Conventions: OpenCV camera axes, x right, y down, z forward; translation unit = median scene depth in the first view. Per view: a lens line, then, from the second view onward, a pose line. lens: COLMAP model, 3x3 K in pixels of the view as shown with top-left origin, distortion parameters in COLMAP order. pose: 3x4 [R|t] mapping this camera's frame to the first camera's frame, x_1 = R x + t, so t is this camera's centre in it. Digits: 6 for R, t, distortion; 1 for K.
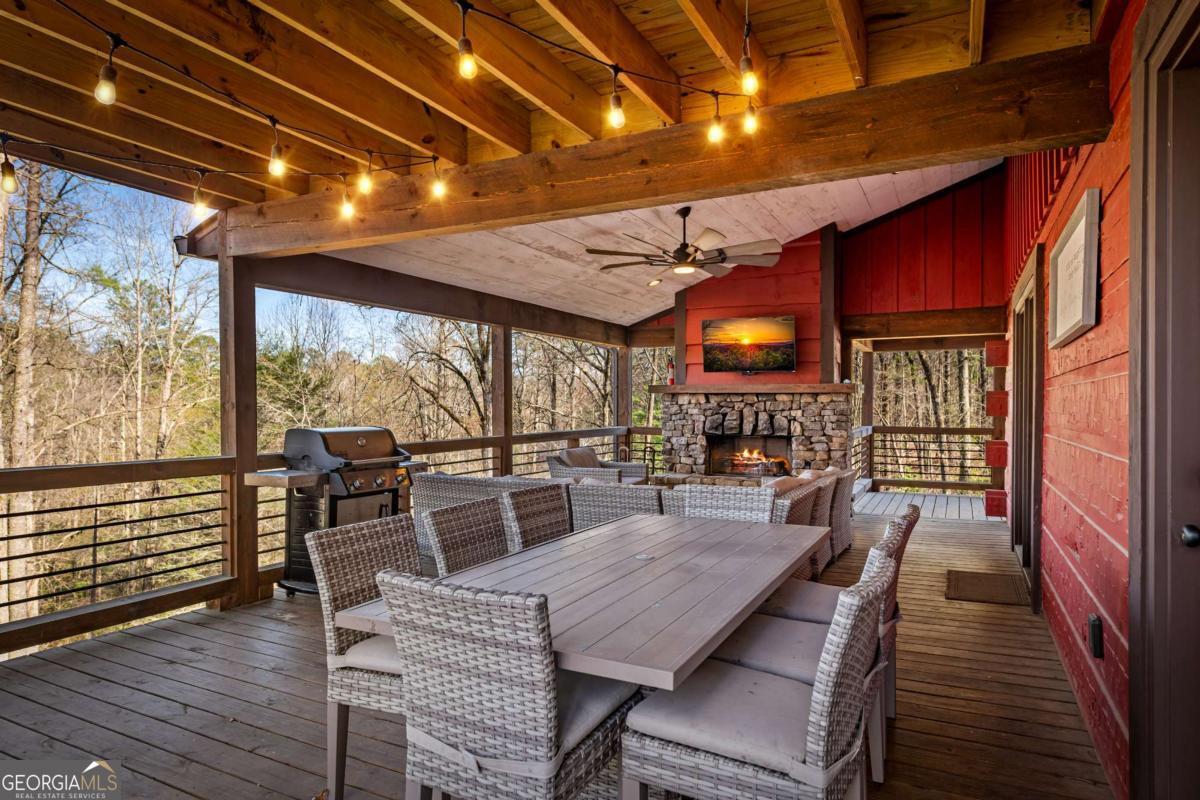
lens RADIAL K [[695.8, 0, 601.0], [0, 695.8, 405.9], [0, 0, 1]] dist [0.009263, 0.000833]
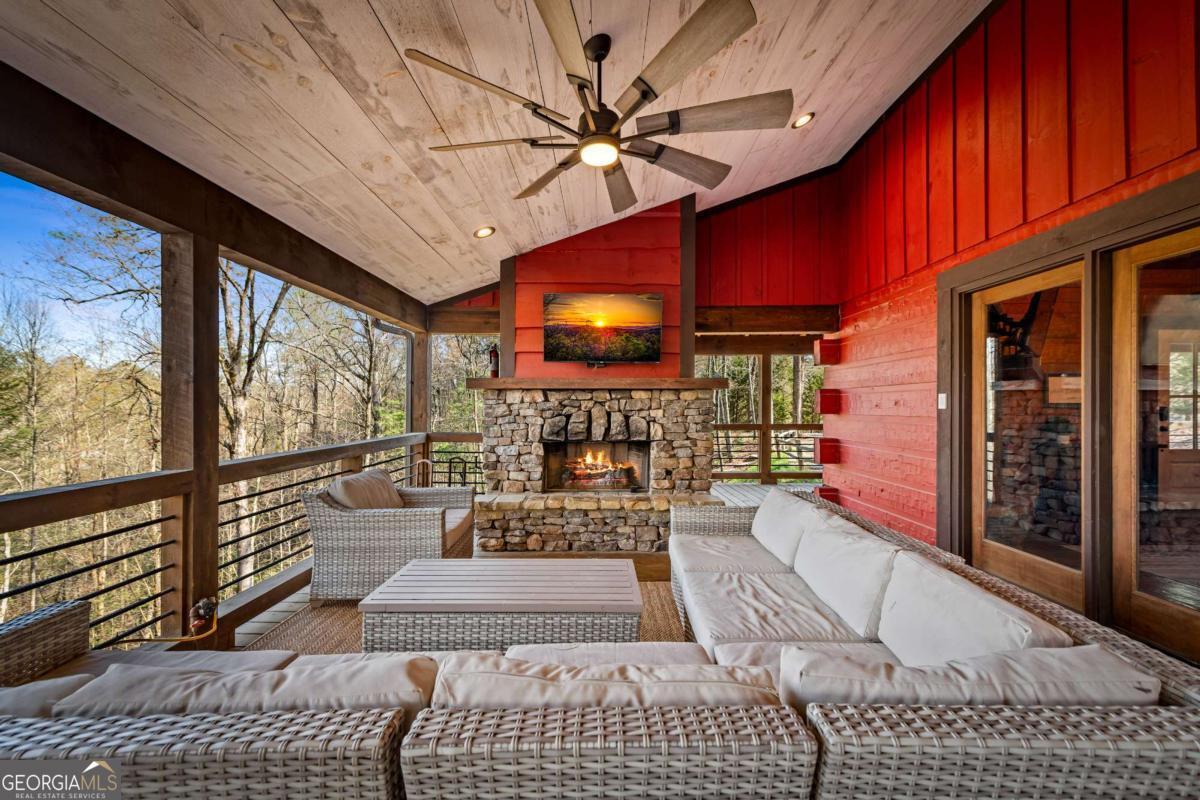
lens RADIAL K [[480.8, 0, 611.1], [0, 480.8, 397.7], [0, 0, 1]] dist [0.003928, 0.000734]
pose [[0.885686, 0.003597, 0.464271, -0.034931], [0.006028, 0.999797, -0.019246, 0.002453], [-0.464245, 0.019845, 0.885484, 0.493675]]
